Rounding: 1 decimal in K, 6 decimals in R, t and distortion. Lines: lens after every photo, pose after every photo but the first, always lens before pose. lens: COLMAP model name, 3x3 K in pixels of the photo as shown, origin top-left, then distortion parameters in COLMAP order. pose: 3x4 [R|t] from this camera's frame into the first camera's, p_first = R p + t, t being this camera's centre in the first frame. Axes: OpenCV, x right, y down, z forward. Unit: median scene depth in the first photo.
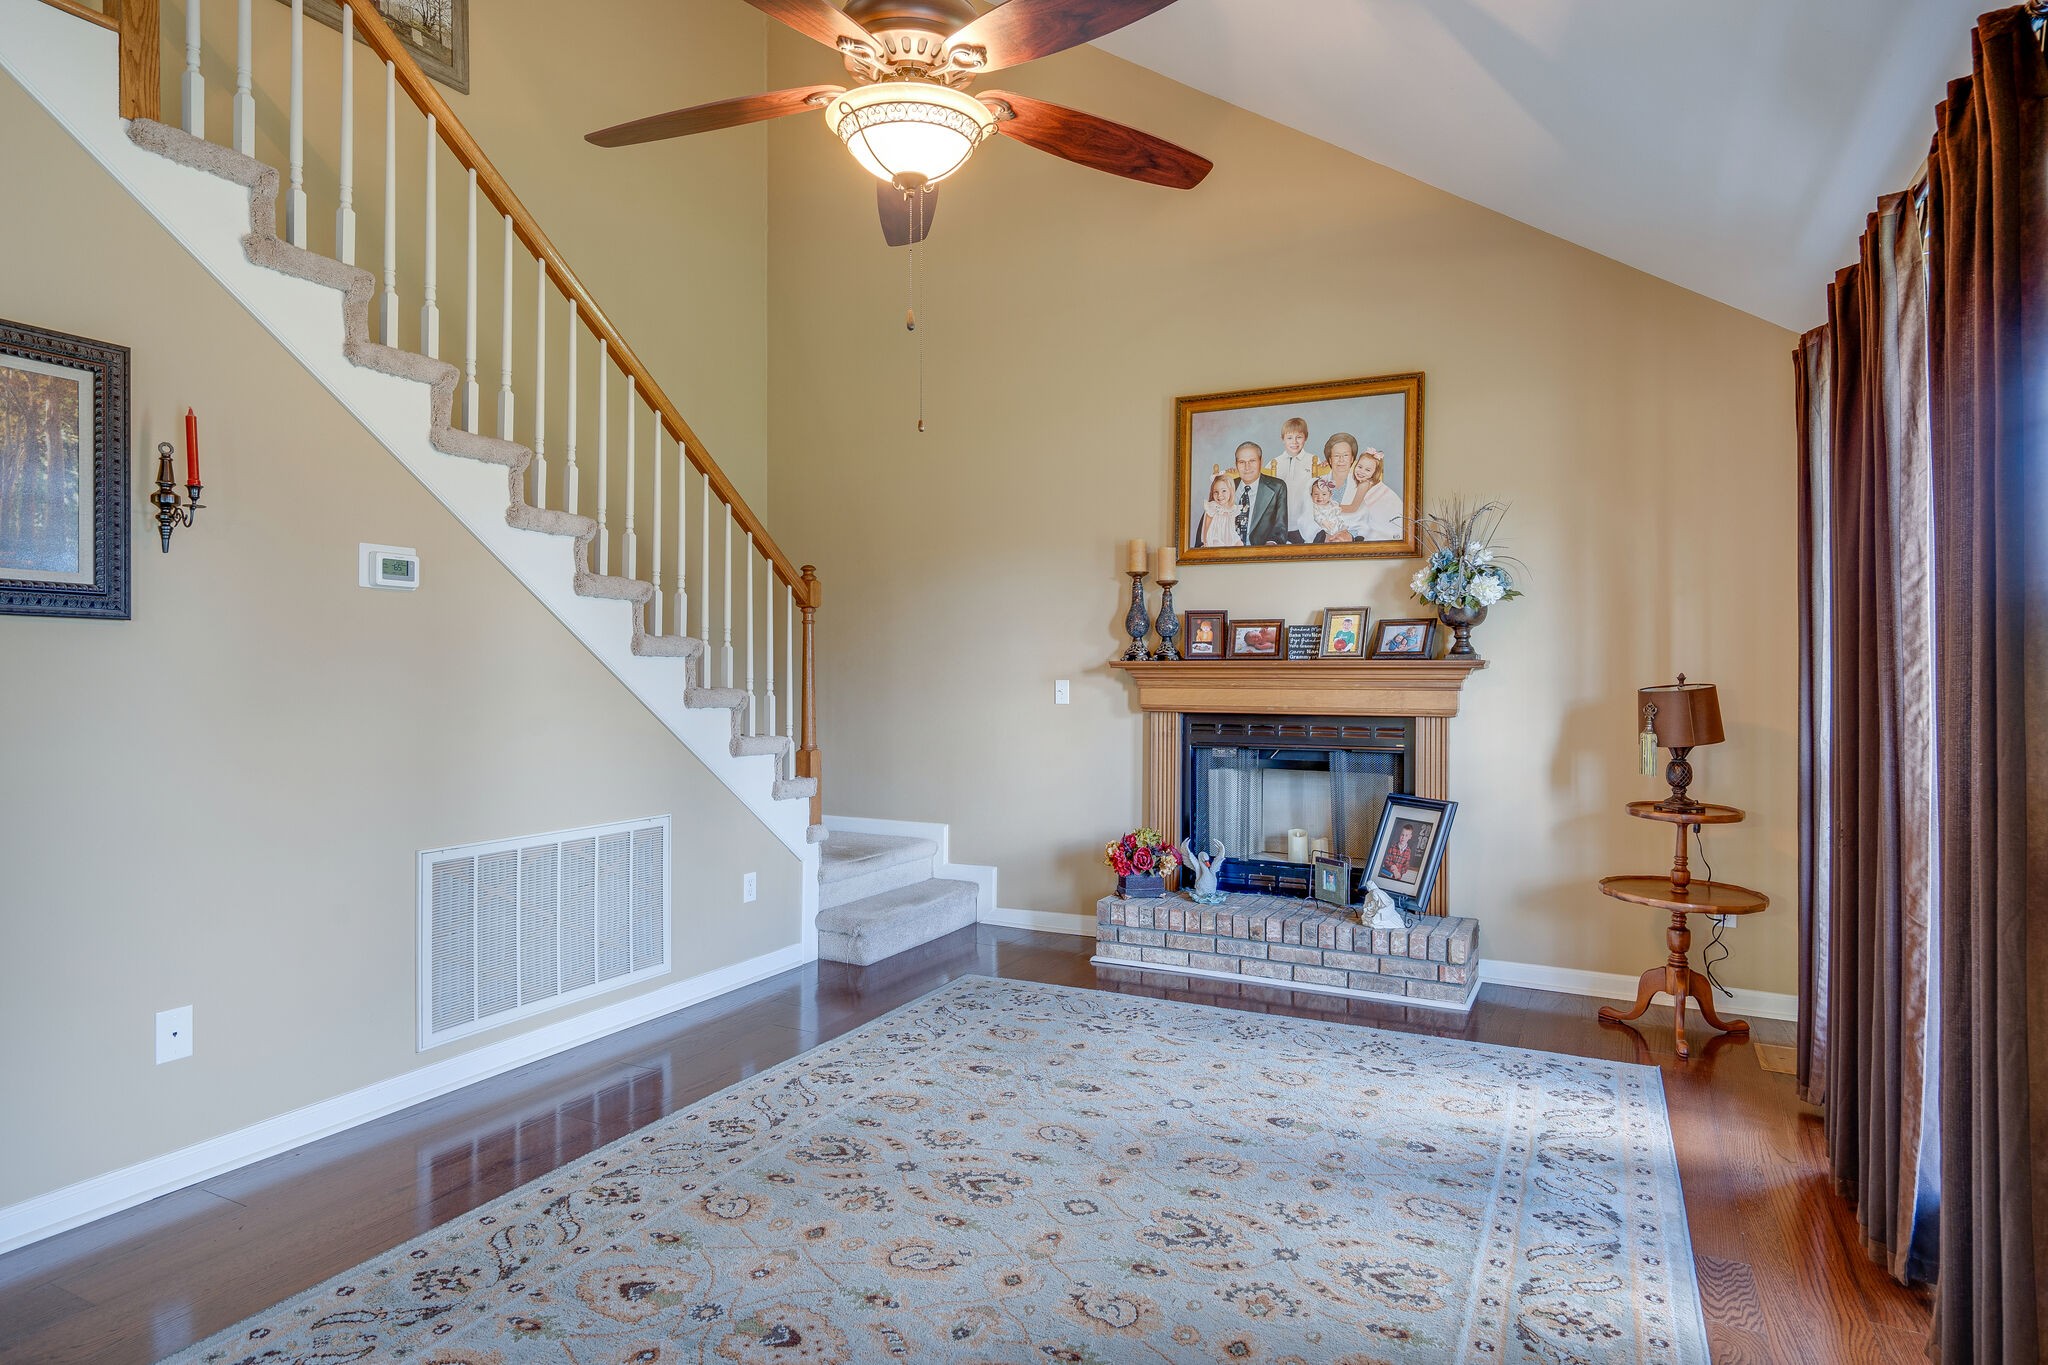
lens RADIAL K [[1149.1, 0, 1024.4], [0, 1149.1, 678.8], [0, 0, 1]] dist [0.006362, 0.000933]
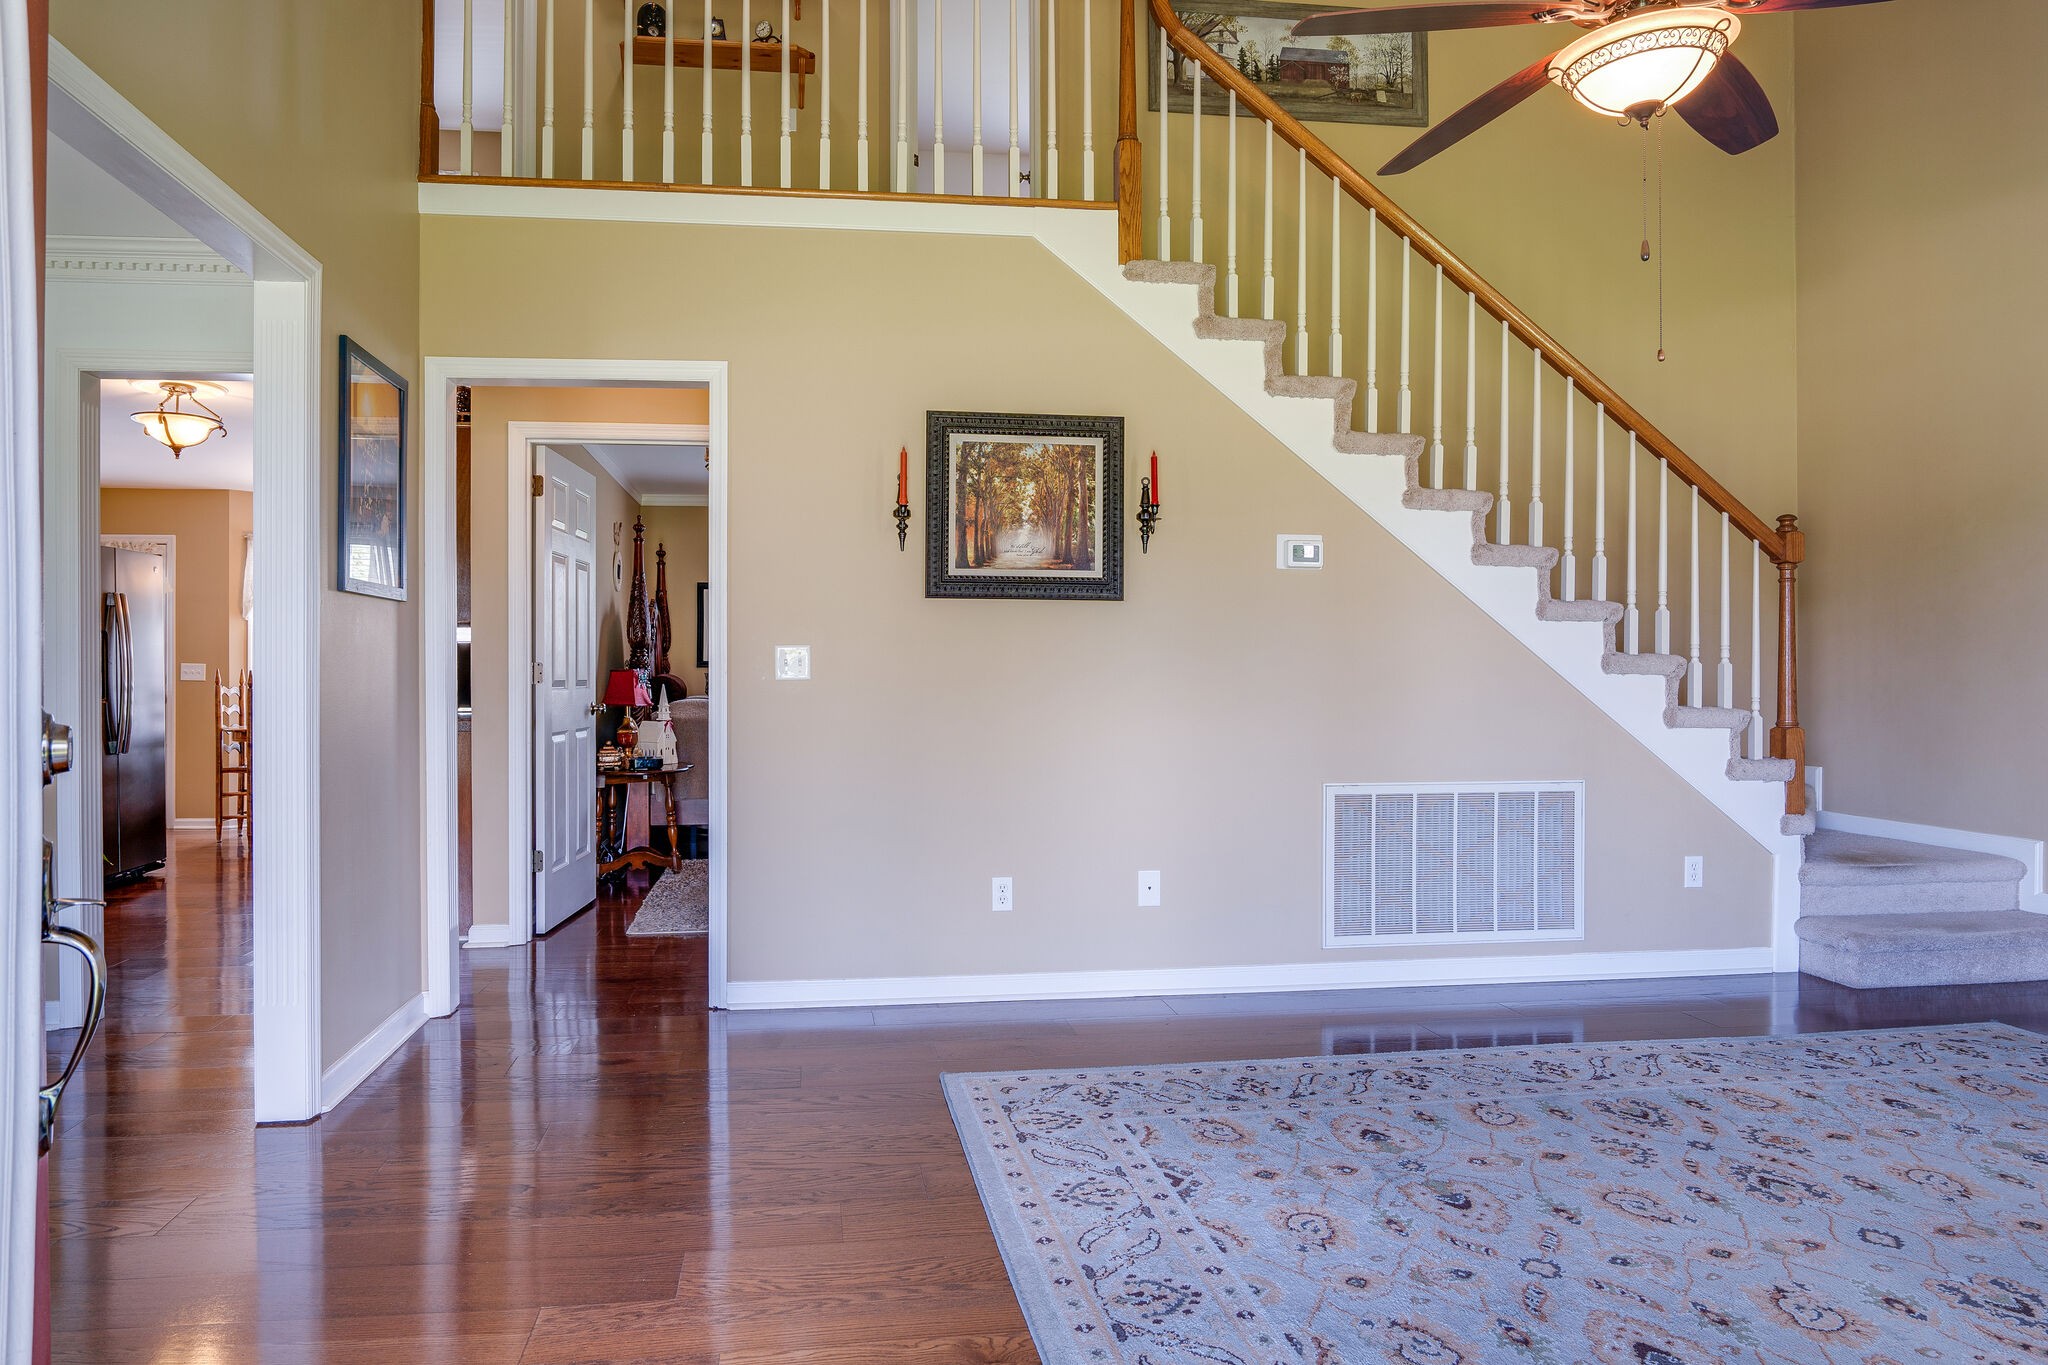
lens RADIAL K [[1226.3, 0, 950.1], [0, 1226.3, 665.9], [0, 0, 1]] dist [-0.018831, 0.002276]
pose [[0.560725, -0.008344, -0.827960, 0.368346], [-0.003336, 0.999918, -0.012337, 0.048808], [0.827995, 0.009680, 0.560651, -0.058429]]
